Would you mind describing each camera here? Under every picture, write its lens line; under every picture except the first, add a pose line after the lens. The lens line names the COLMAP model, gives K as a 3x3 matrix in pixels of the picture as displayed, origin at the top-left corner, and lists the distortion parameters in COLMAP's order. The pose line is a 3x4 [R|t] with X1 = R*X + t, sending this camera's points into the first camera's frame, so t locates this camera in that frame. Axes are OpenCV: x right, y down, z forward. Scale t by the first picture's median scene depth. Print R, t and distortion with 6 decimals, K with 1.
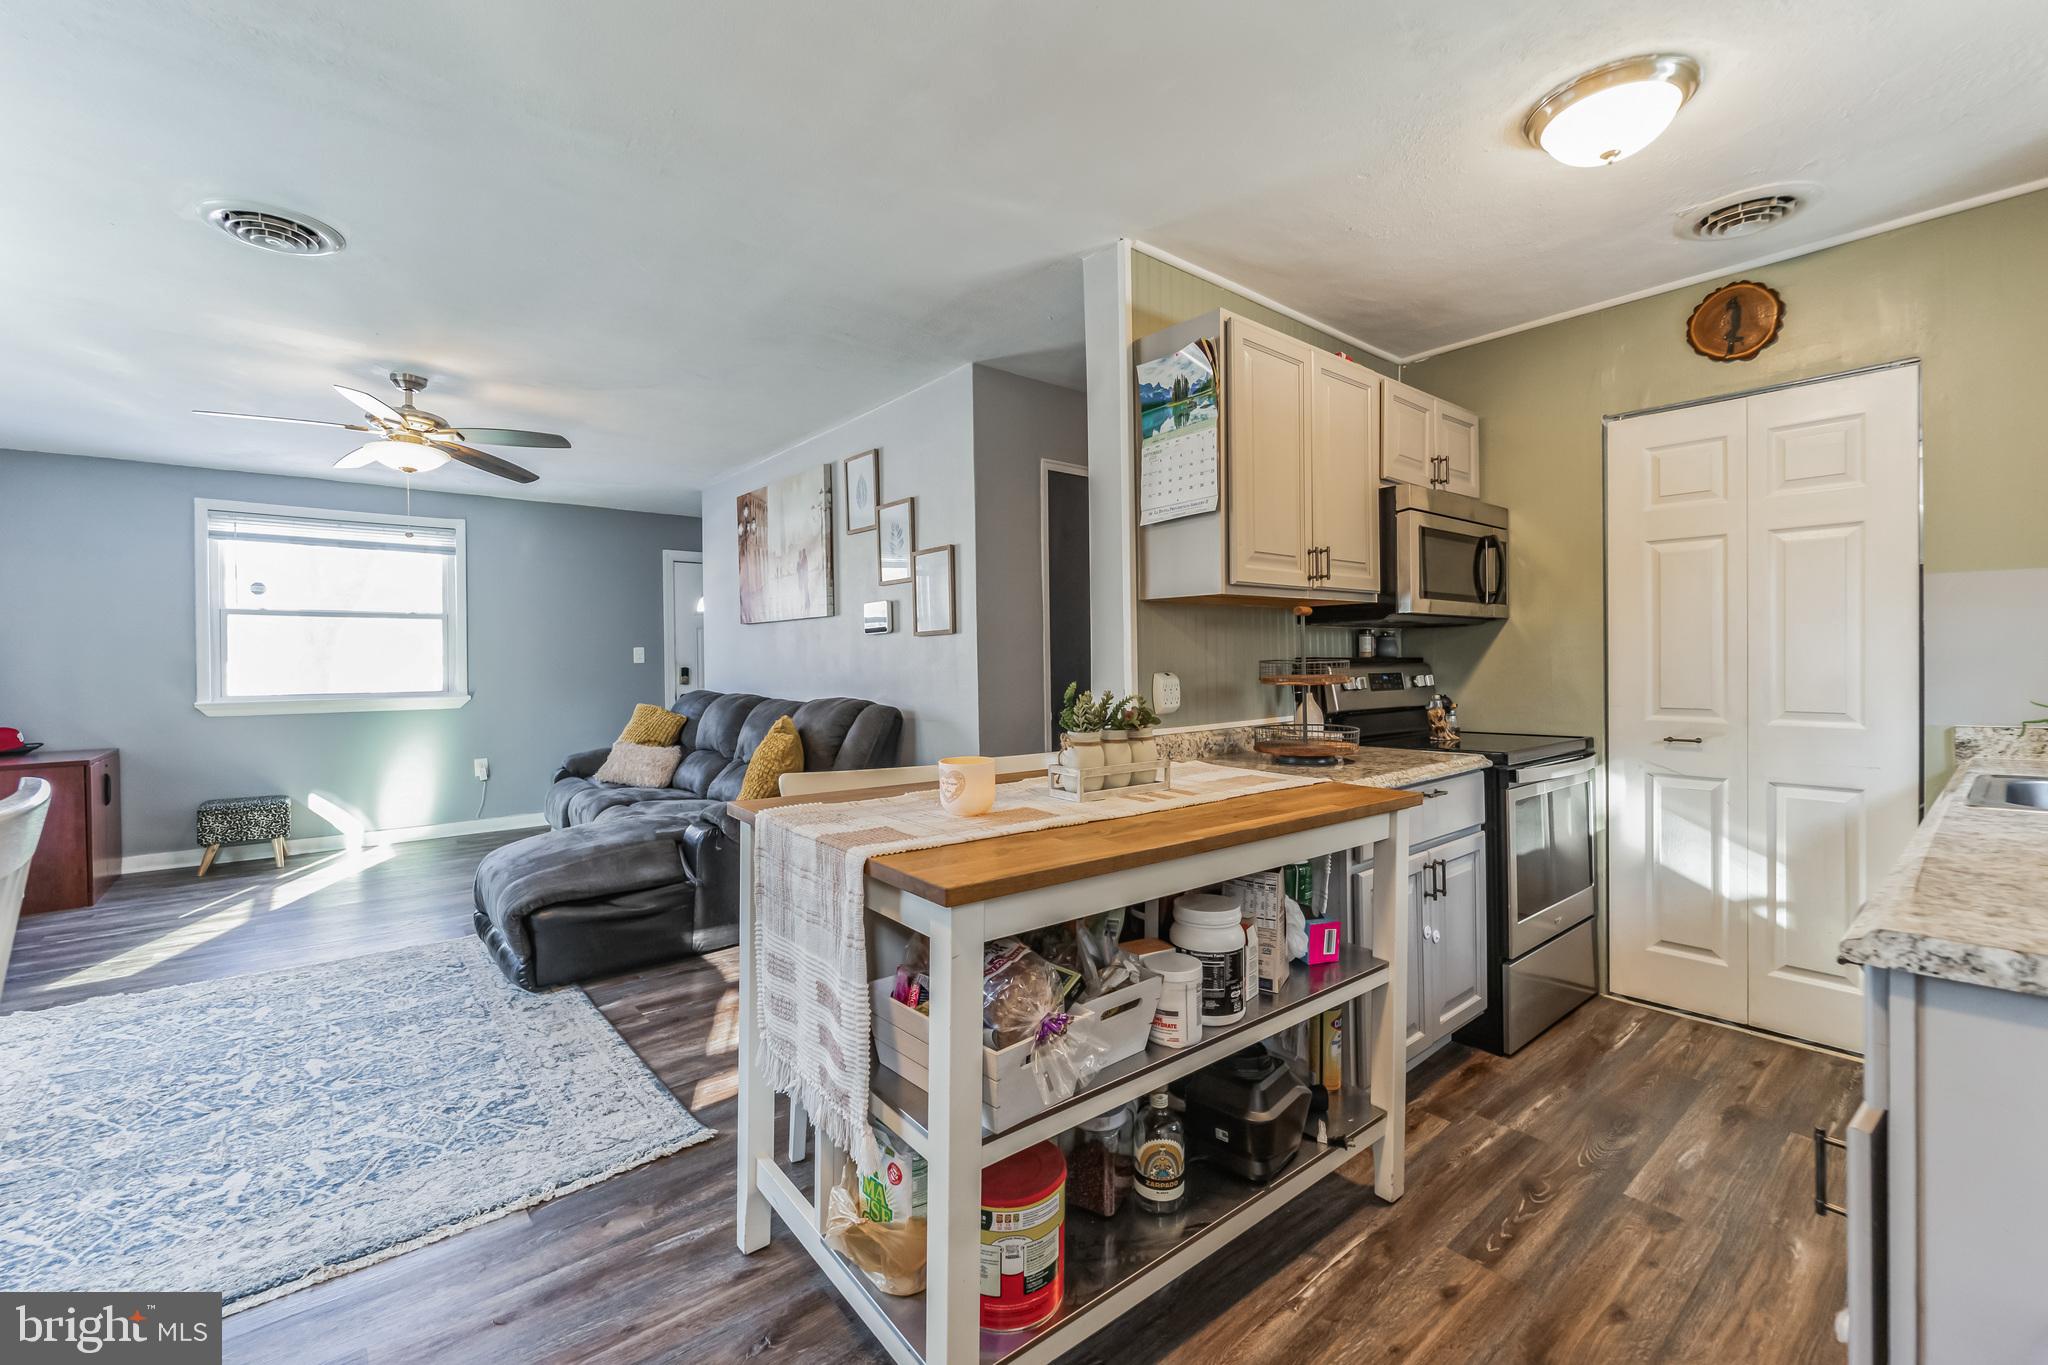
lens RADIAL K [[856.8, 0, 1015.1], [0, 856.8, 666.5], [0, 0, 1]] dist [-0.000037, -0.000334]
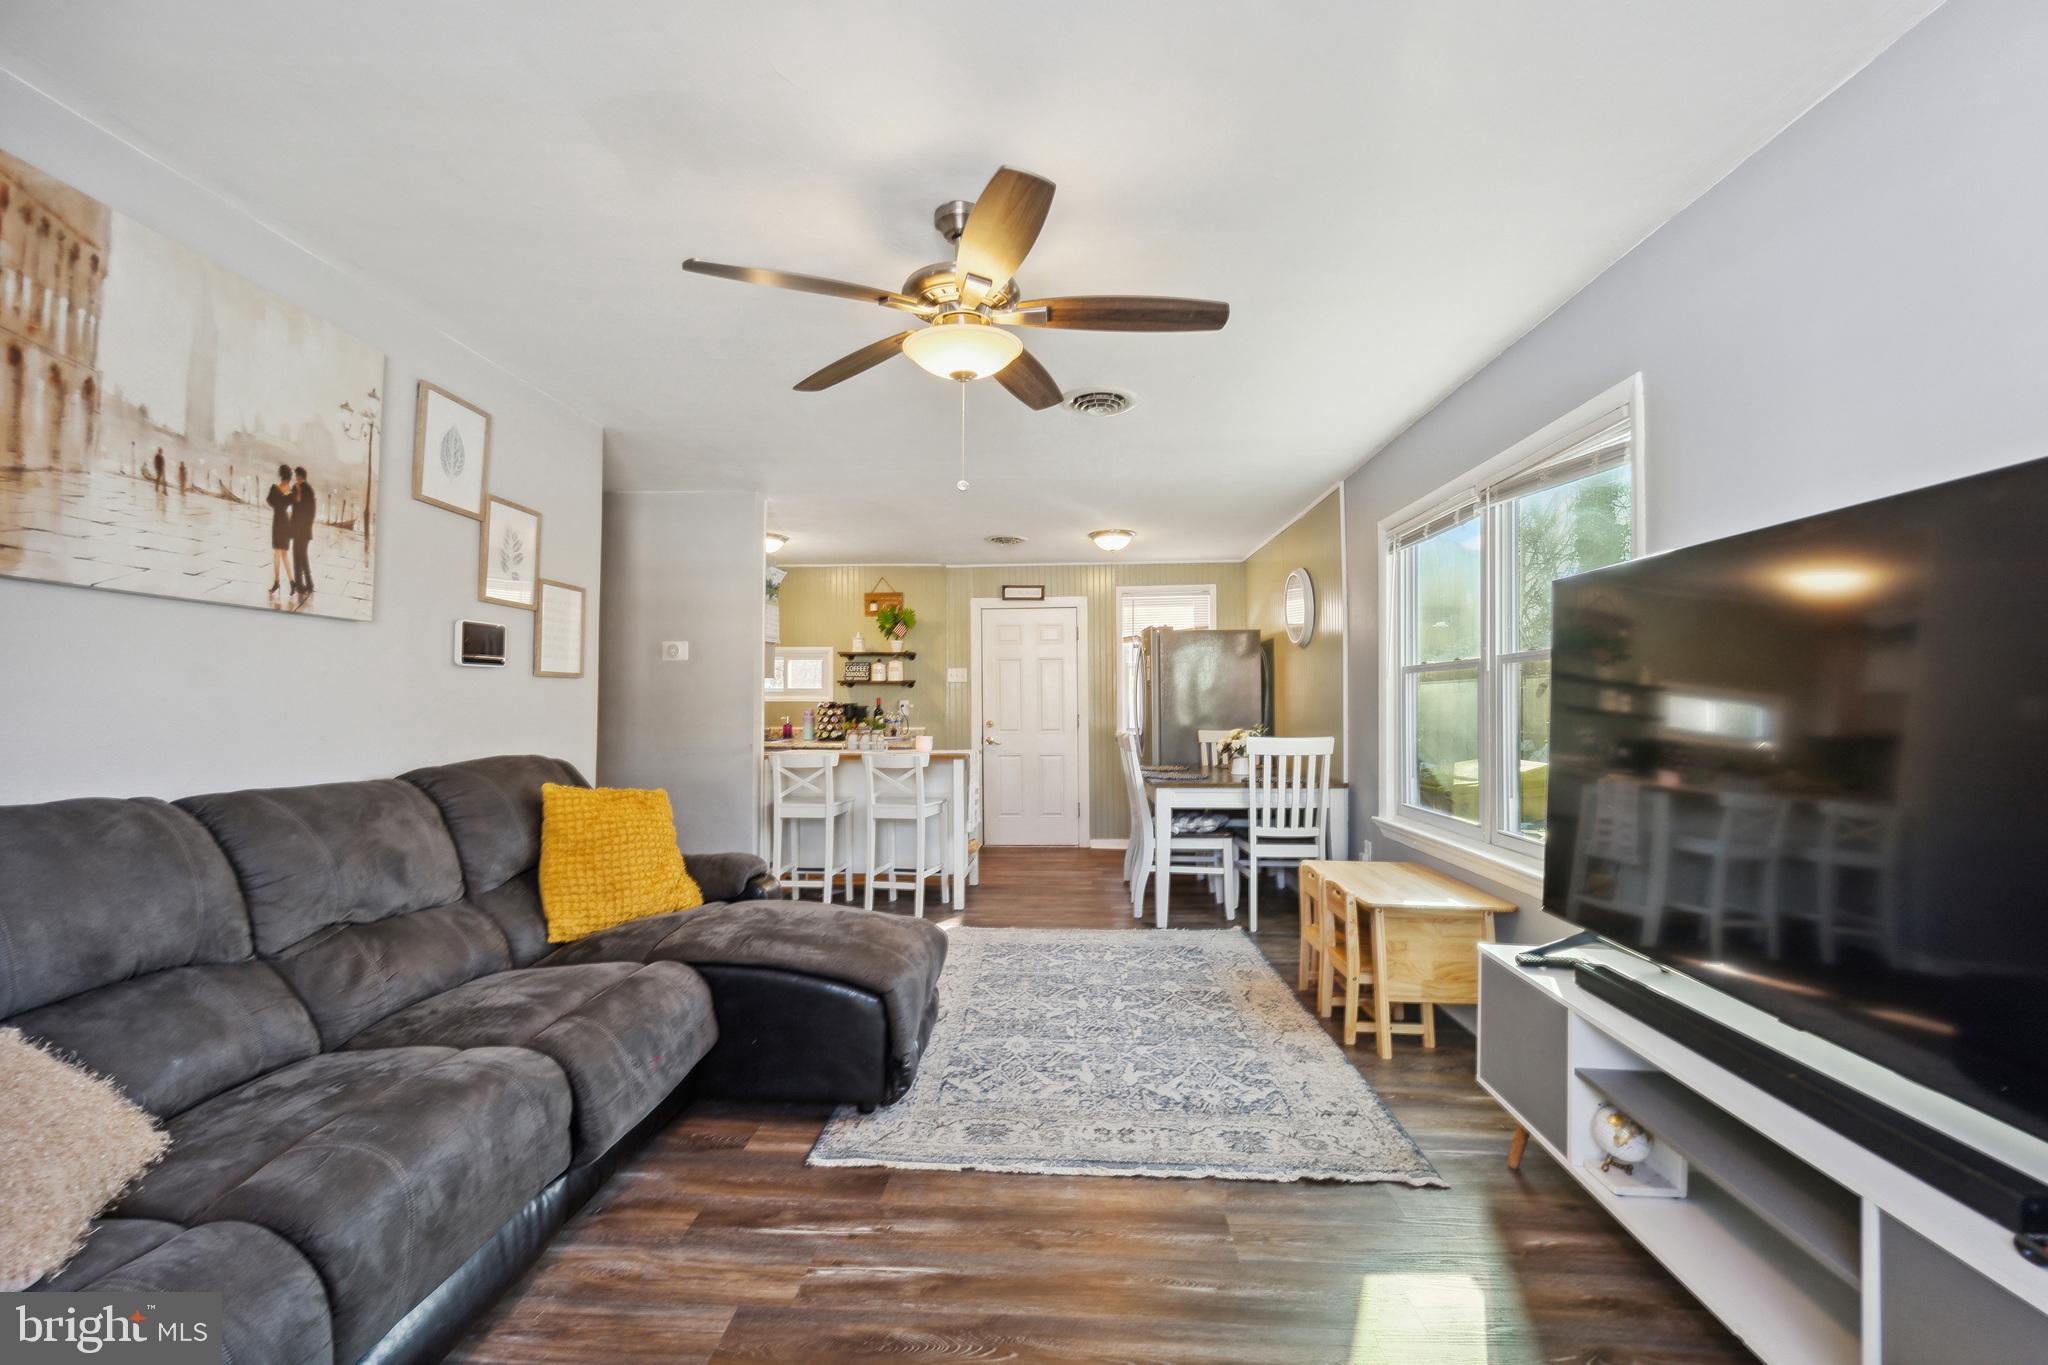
lens RADIAL K [[825.6, 0, 1028.2], [0, 825.6, 686.3], [0, 0, 1]] dist [-0.000037, -0.000341]
pose [[-0.745068, 0.021763, 0.666633, -1.624898], [0.006109, 0.999648, -0.025808, -0.000074], [-0.666961, -0.015156, -0.744939, 2.024816]]
